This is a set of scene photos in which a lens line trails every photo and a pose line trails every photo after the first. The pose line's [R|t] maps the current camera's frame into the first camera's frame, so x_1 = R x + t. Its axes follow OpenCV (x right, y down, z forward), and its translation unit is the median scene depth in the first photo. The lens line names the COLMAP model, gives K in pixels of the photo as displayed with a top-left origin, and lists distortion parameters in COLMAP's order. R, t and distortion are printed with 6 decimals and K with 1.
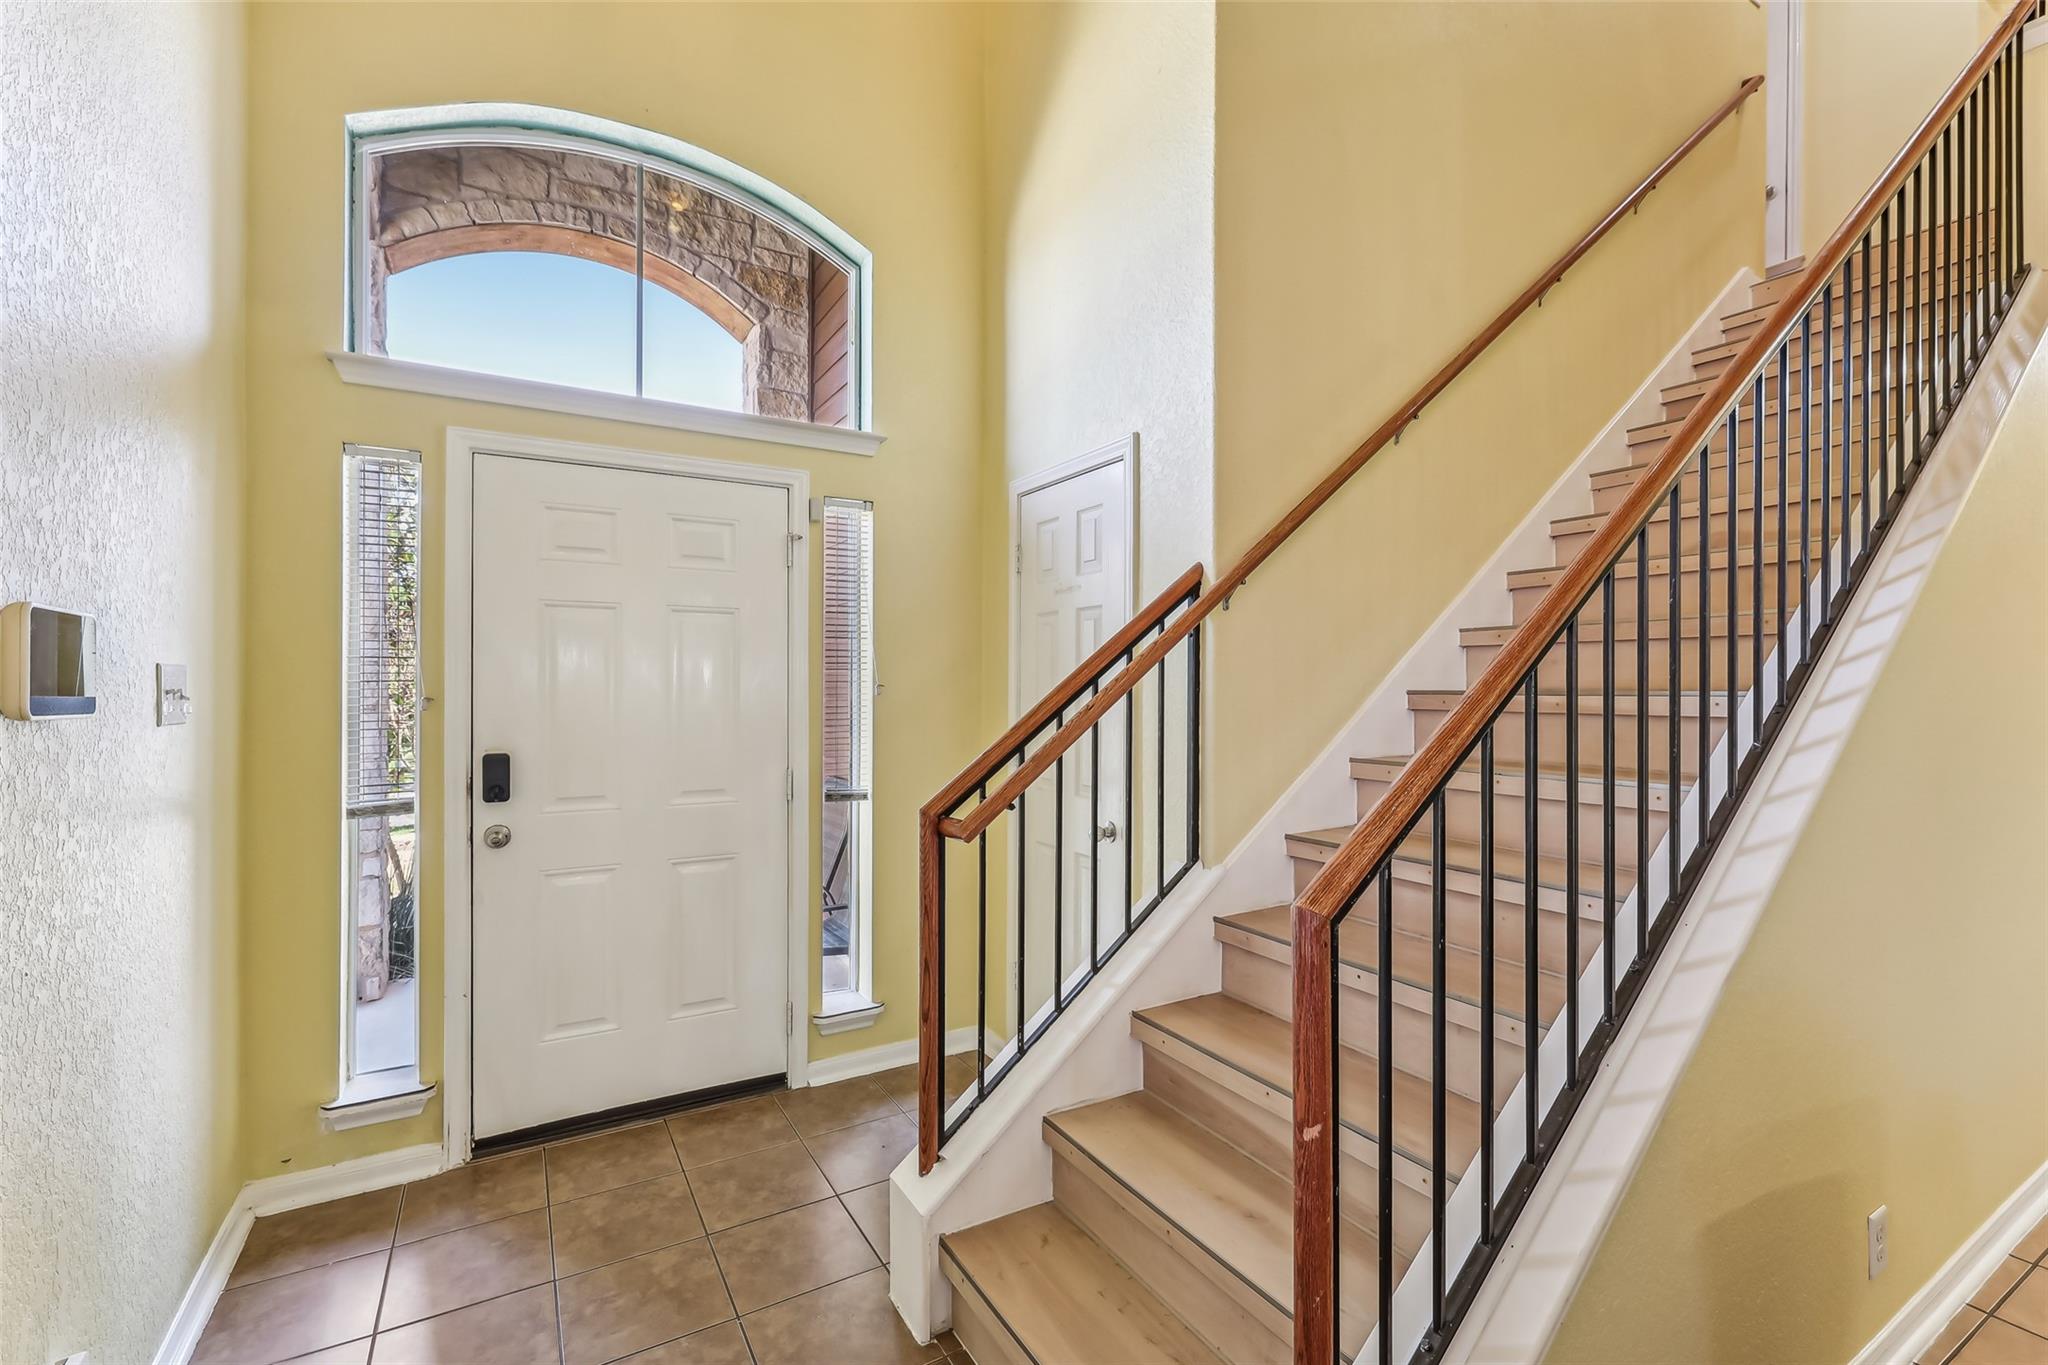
lens RADIAL K [[881.6, 0, 1024.2], [0, 881.6, 688.1], [0, 0, 1]] dist [-0.001210, 0.000210]
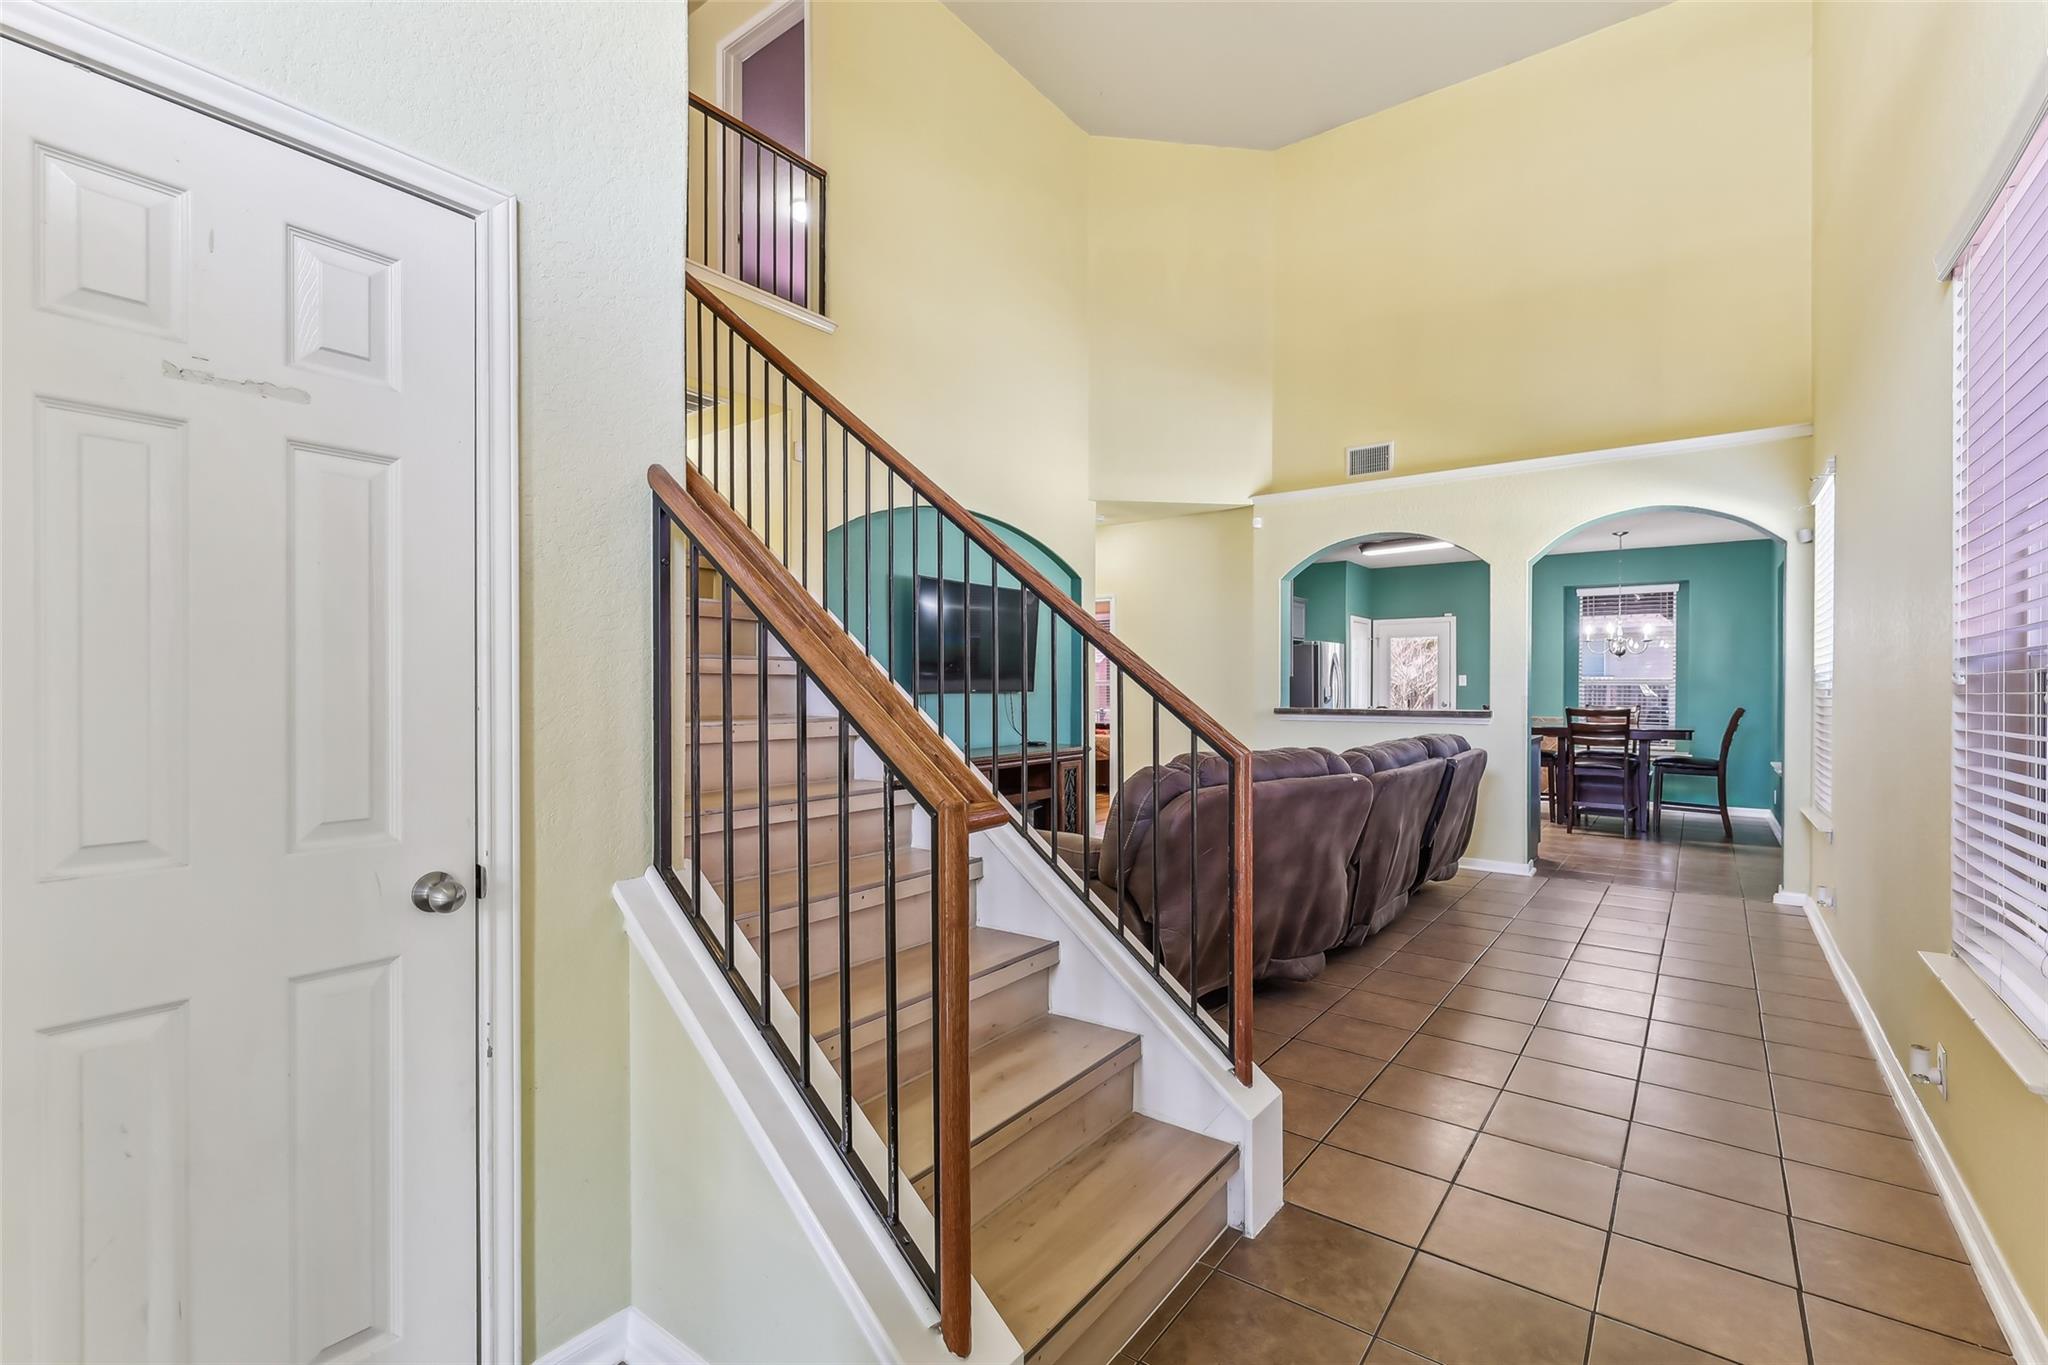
lens RADIAL K [[881.6, 0, 1034.9], [0, 881.6, 690.4], [0, 0, 1]] dist [-0.001210, 0.000210]
pose [[-0.373243, -0.006766, 0.927709, -0.544610], [0.002918, 0.999960, 0.008467, 0.039535], [-0.927729, 0.005867, -0.373208, 0.879800]]
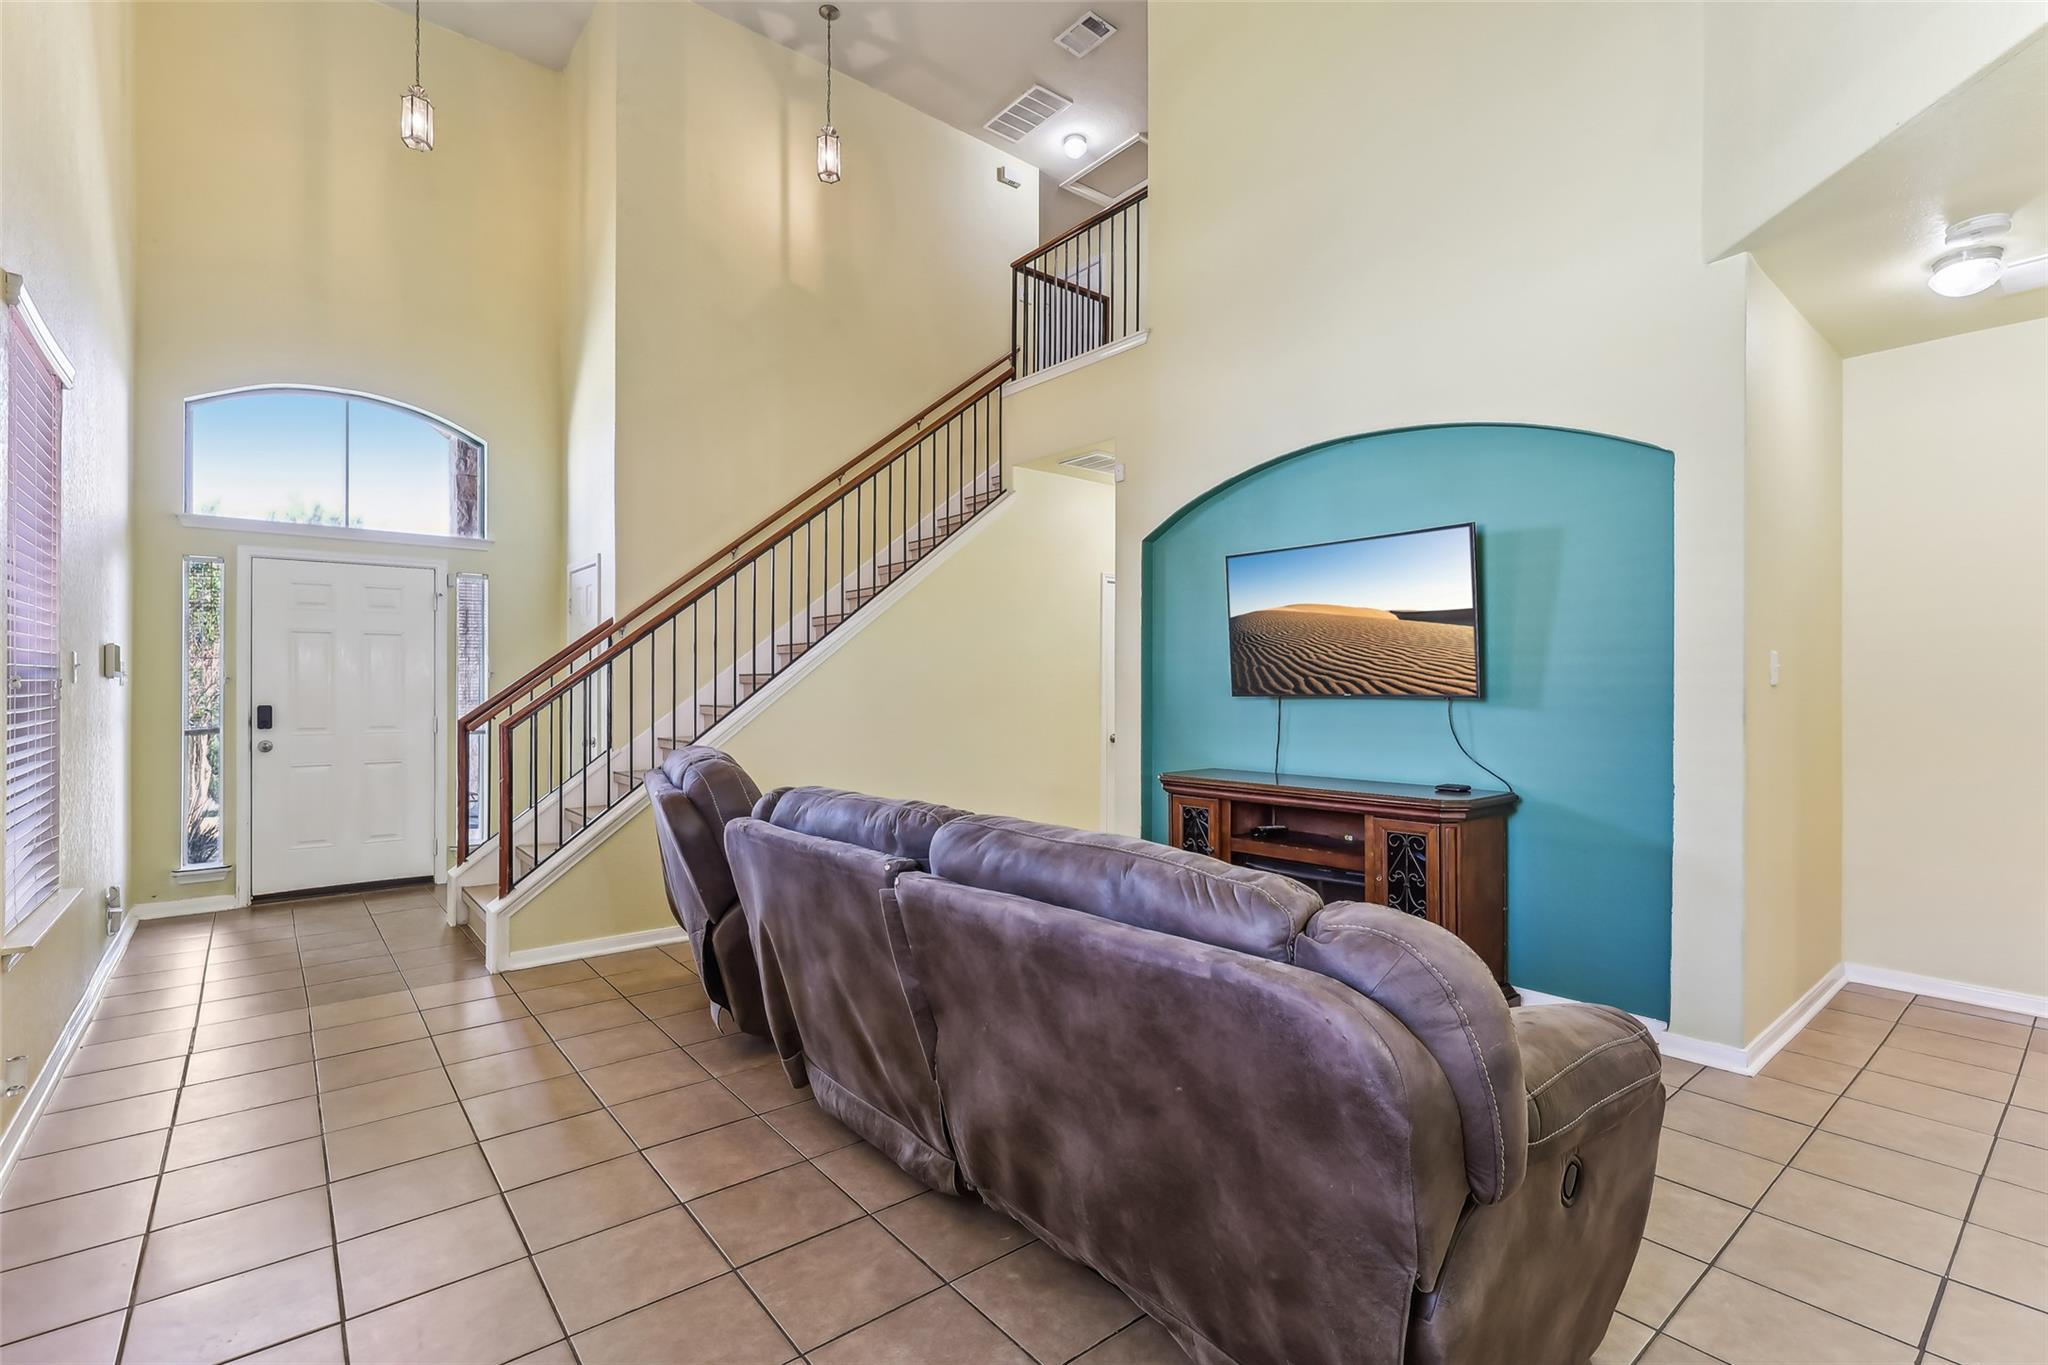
lens RADIAL K [[921.2, 0, 1026.0], [0, 921.2, 688.7], [0, 0, 1]] dist [-0.003096, 0.001878]
pose [[0.988191, -0.003701, 0.153181, 0.818507], [0.004241, 0.999986, -0.003203, 0.050718], [-0.153167, 0.003815, 0.988193, -1.377331]]
